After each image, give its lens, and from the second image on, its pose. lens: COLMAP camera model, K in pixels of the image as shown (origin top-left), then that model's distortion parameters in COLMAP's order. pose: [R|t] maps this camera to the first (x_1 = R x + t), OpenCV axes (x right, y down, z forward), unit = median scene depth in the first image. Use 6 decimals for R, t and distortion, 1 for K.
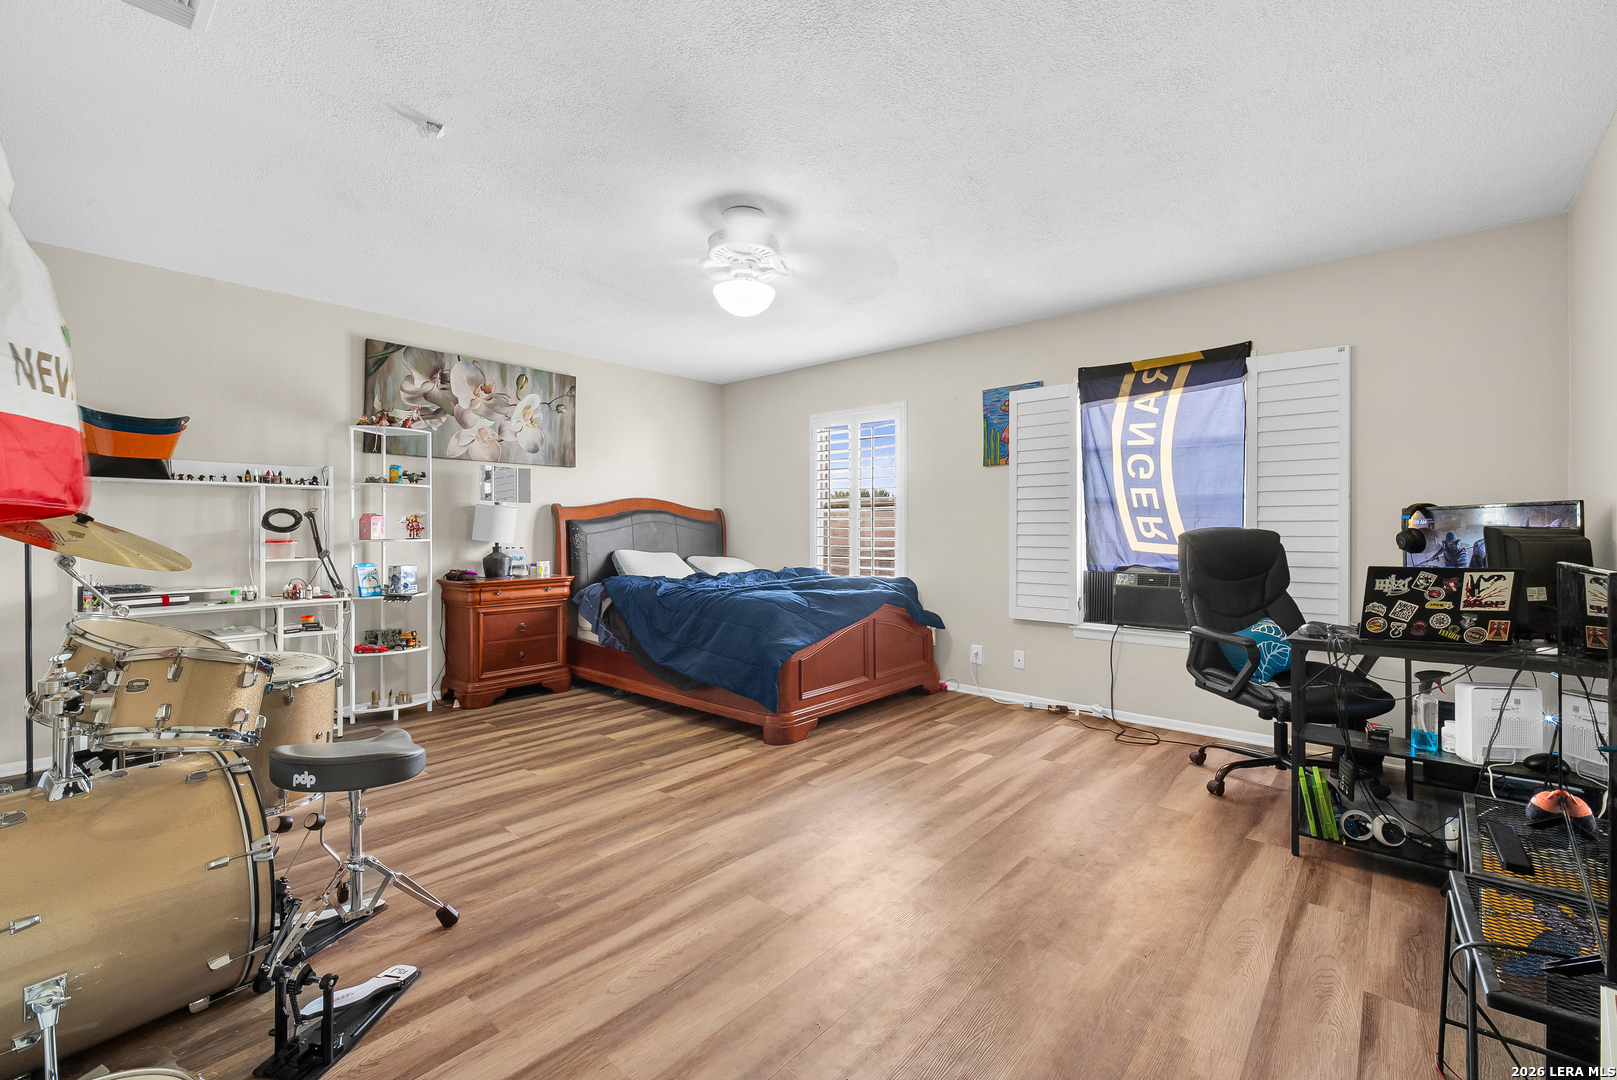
lens RADIAL K [[653.2, 0, 809.4], [0, 653.2, 518.5], [0, 0, 1]] dist [0.002347, -0.000091]
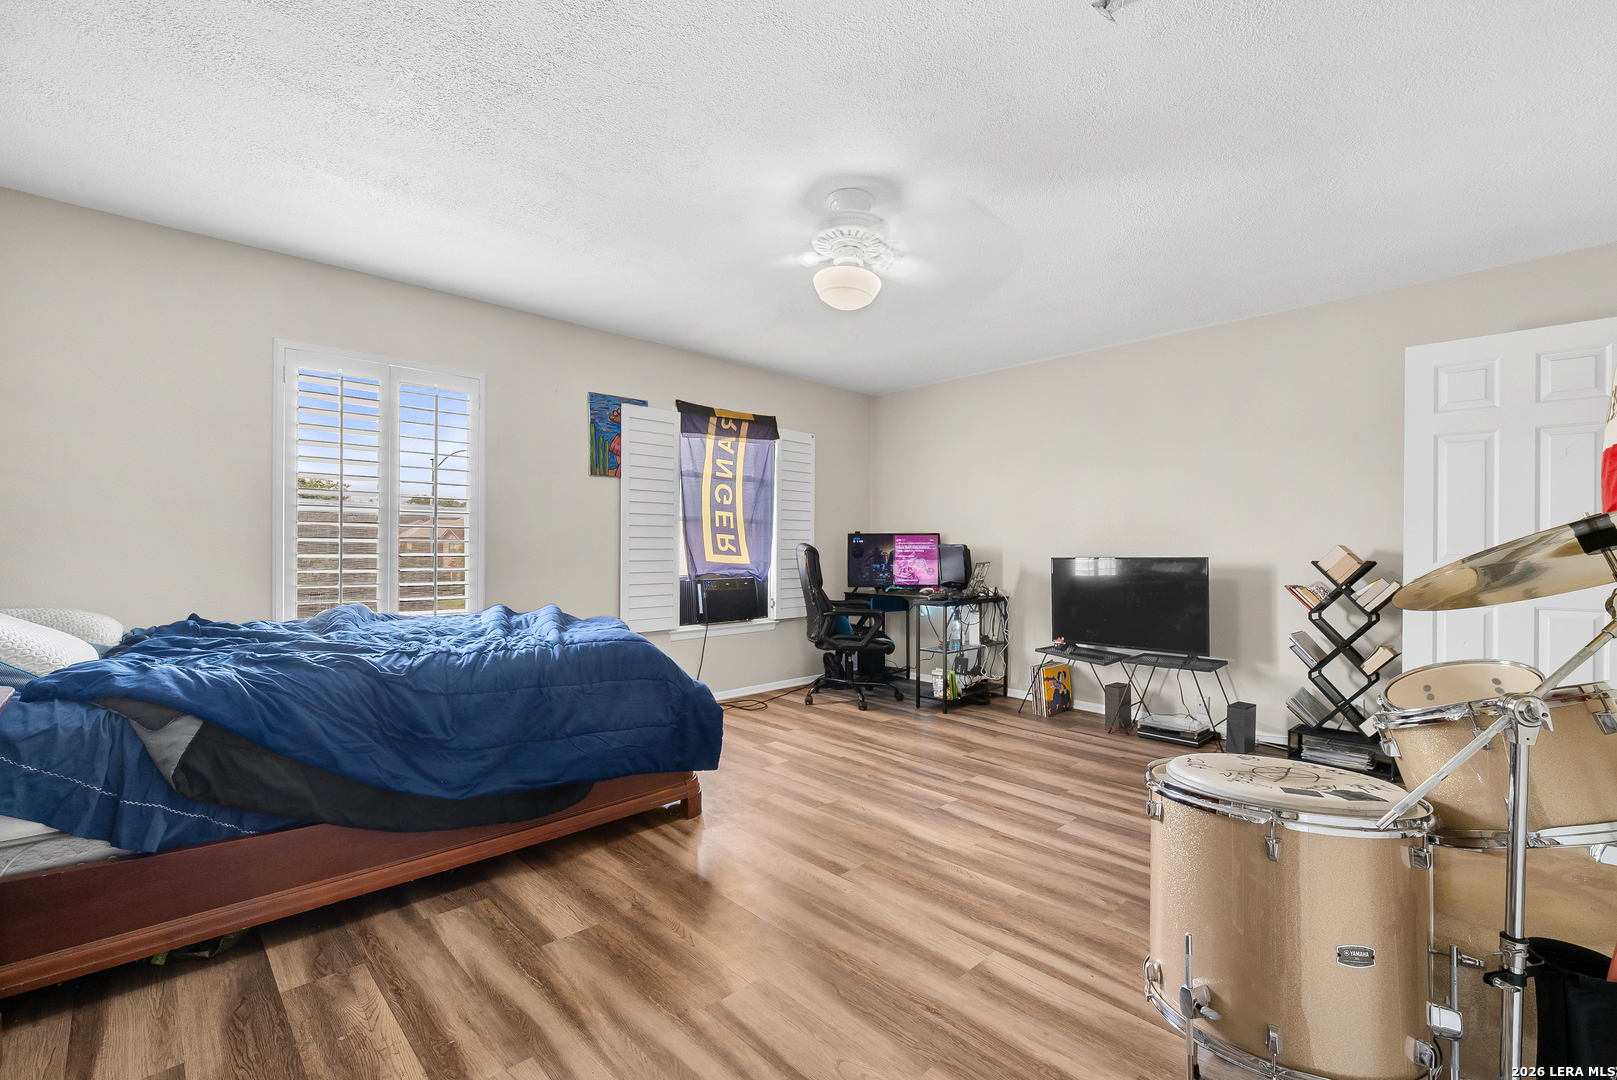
lens RADIAL K [[673.4, 0, 810.3], [0, 673.4, 535.2], [0, 0, 1]] dist [0.000701, -0.000638]
pose [[0.121616, 0.015502, 0.992456, -0.762178], [-0.023770, 0.999637, -0.012701, 0.011790], [-0.992293, -0.022046, 0.121940, 0.685792]]
